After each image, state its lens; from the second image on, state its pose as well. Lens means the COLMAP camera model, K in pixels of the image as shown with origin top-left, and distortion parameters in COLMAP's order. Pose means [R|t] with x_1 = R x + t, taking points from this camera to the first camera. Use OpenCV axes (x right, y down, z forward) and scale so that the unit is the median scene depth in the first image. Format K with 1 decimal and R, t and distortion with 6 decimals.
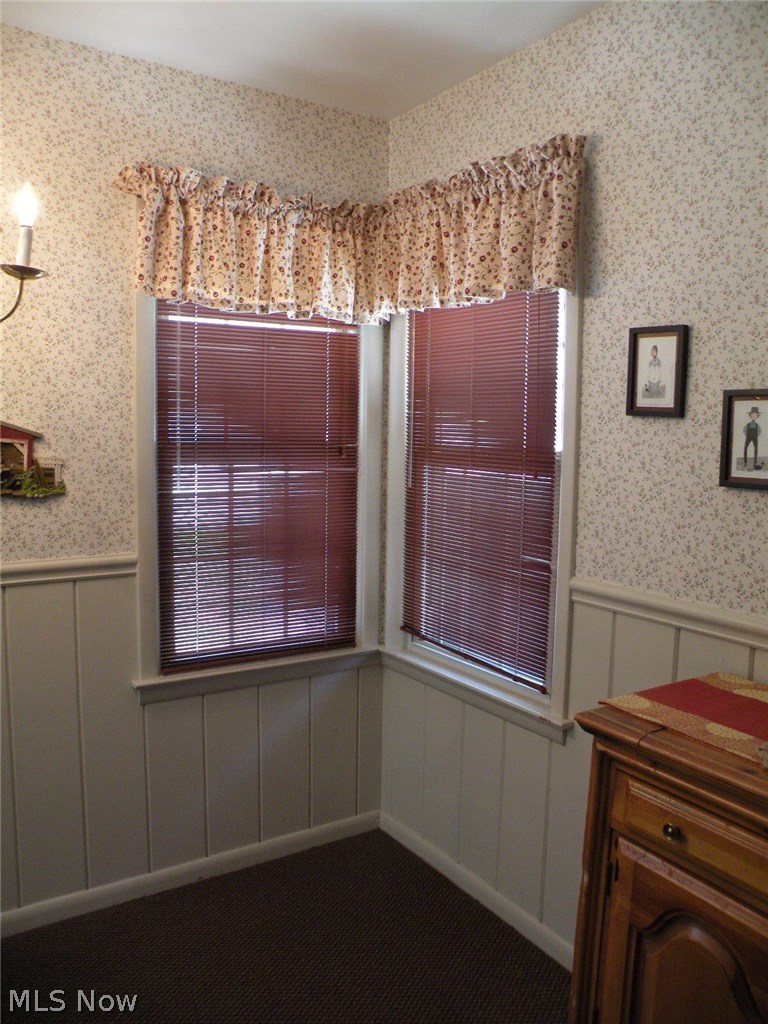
lens RADIAL K [[799.3, 0, 384.0], [0, 799.3, 512.0], [0, 0, 1]] dist [-0.186925, 0.153004]
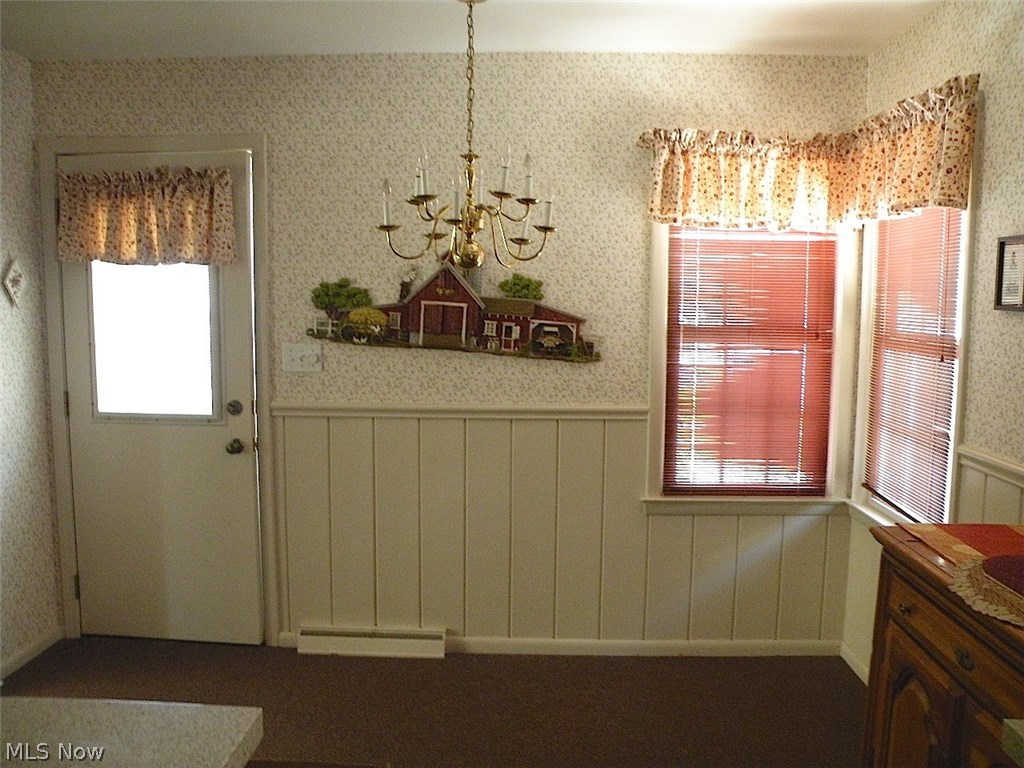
lens RADIAL K [[799.3, 0, 512.0], [0, 799.3, 384.0], [0, 0, 1]] dist [-0.186925, 0.153004]
pose [[0.814505, 0.048630, -0.578115, 0.296766], [-0.053499, 0.998531, 0.008619, 0.015720], [0.577685, 0.023909, 0.815910, -0.290757]]
